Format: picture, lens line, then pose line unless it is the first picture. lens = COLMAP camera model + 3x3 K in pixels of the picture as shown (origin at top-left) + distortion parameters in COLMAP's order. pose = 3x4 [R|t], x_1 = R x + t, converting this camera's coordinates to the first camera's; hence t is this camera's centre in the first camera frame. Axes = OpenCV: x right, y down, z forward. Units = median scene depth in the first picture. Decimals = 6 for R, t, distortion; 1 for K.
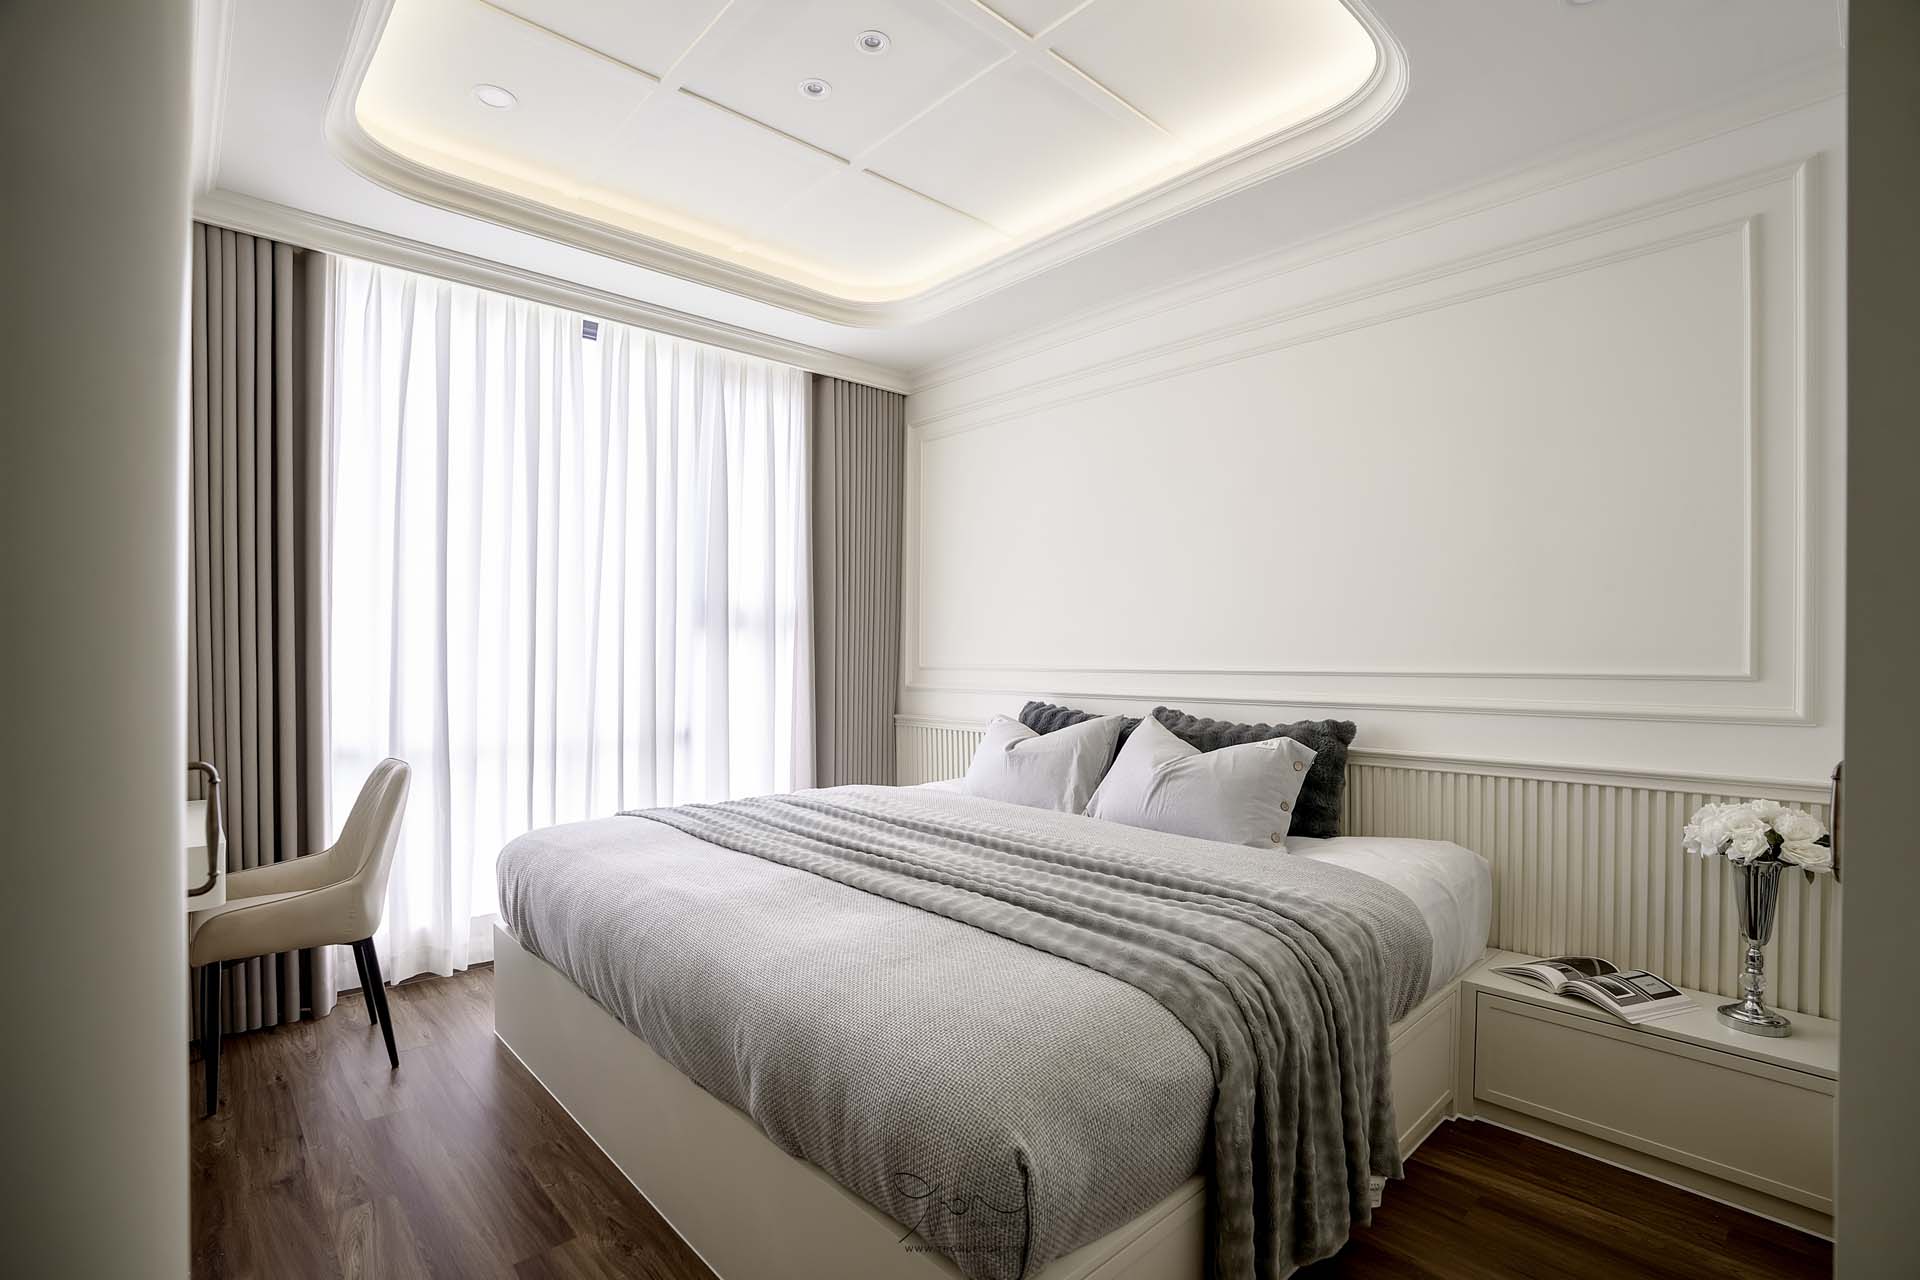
lens RADIAL K [[895.2, 0, 948.3], [0, 895.2, 667.7], [0, 0, 1]] dist [0.004384, 0.002806]
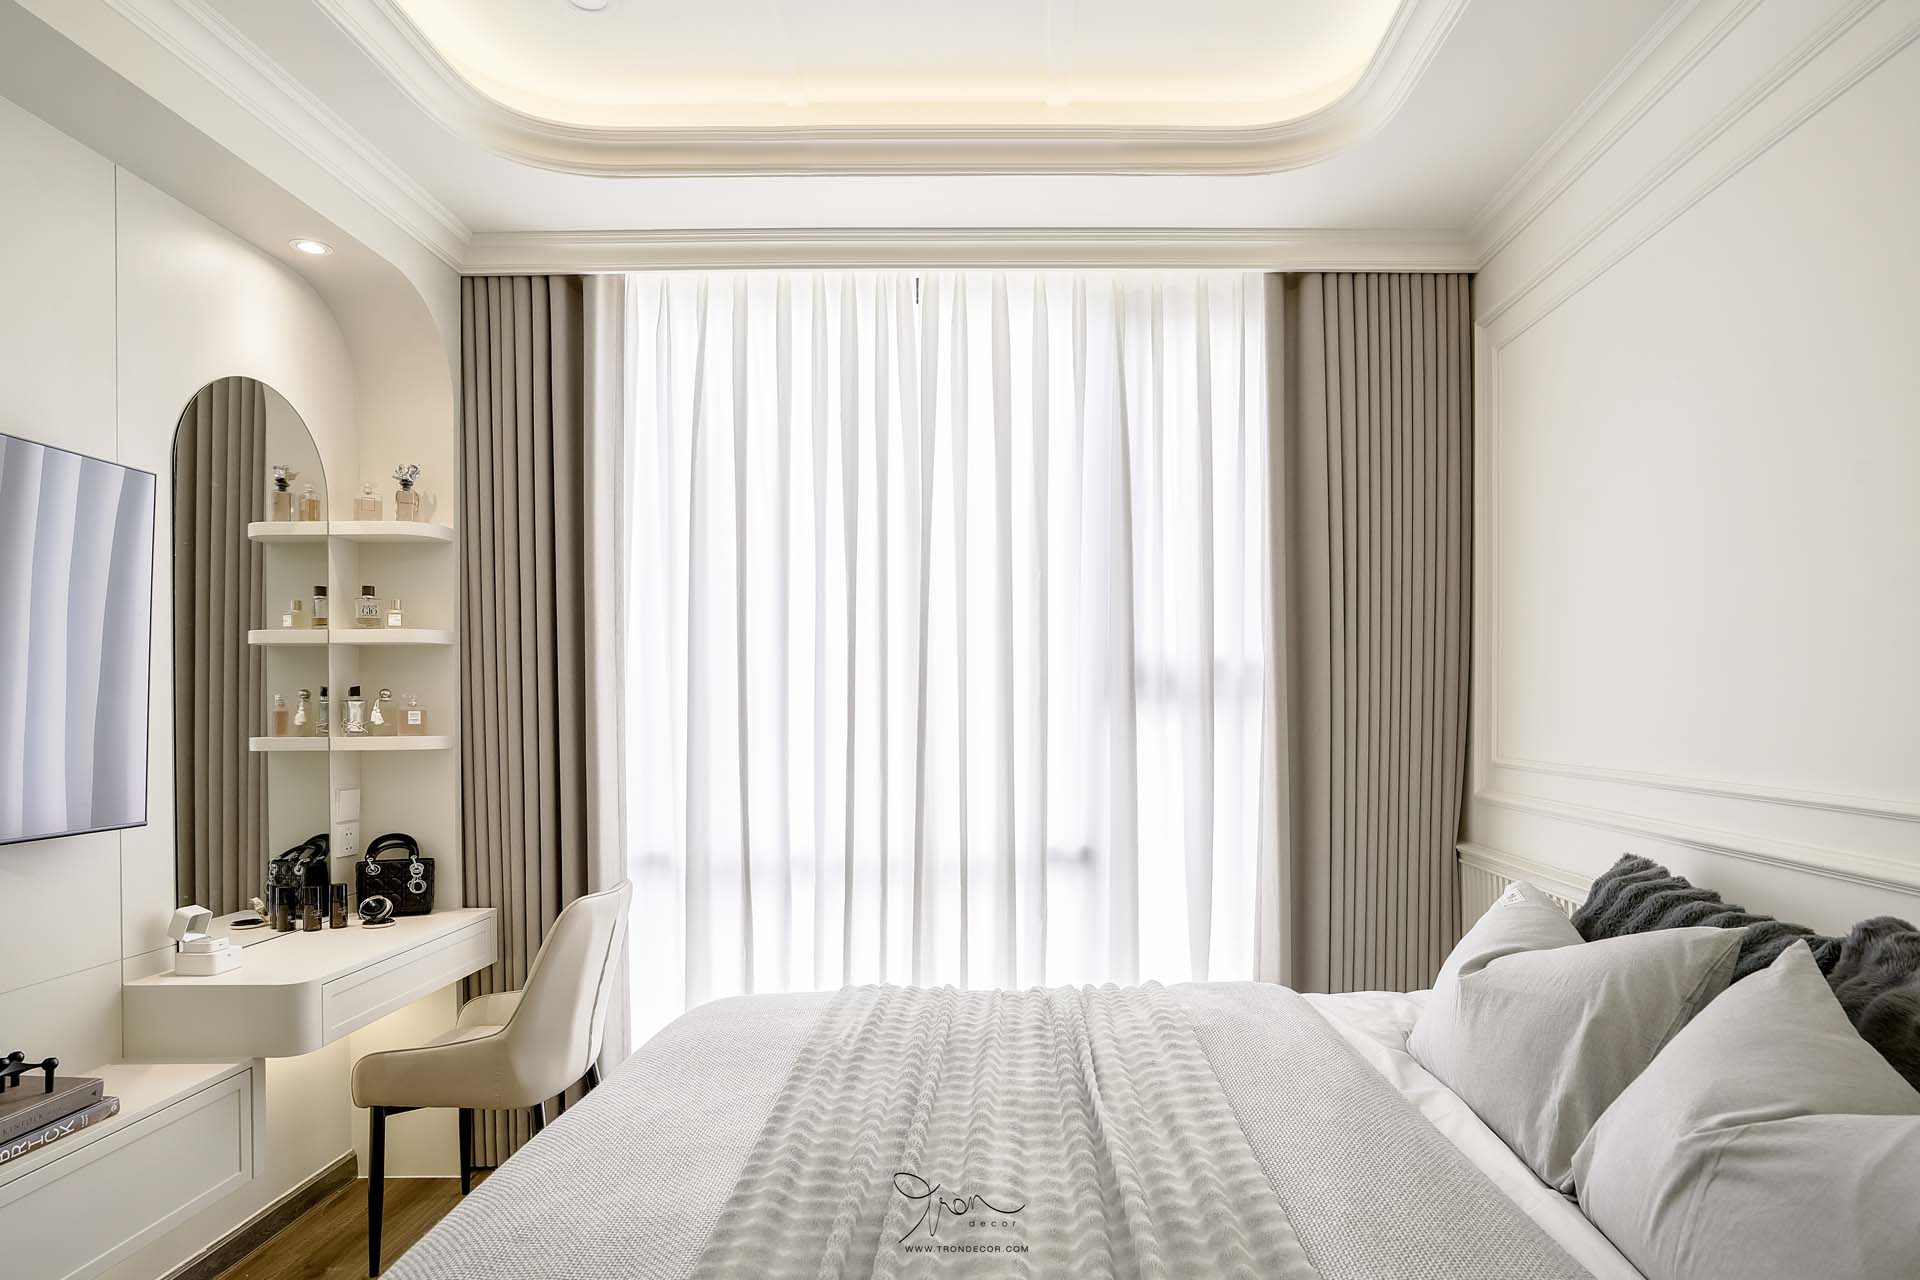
lens RADIAL K [[1133.5, 0, 959.5], [0, 1133.5, 727.3], [0, 0, 1]] dist [-0.017699, 0.004755]
pose [[0.764700, 0.003218, -0.644379, 0.228079], [-0.000067, 0.999988, 0.004914, -0.035950], [0.644387, -0.003715, 0.764691, 0.366835]]
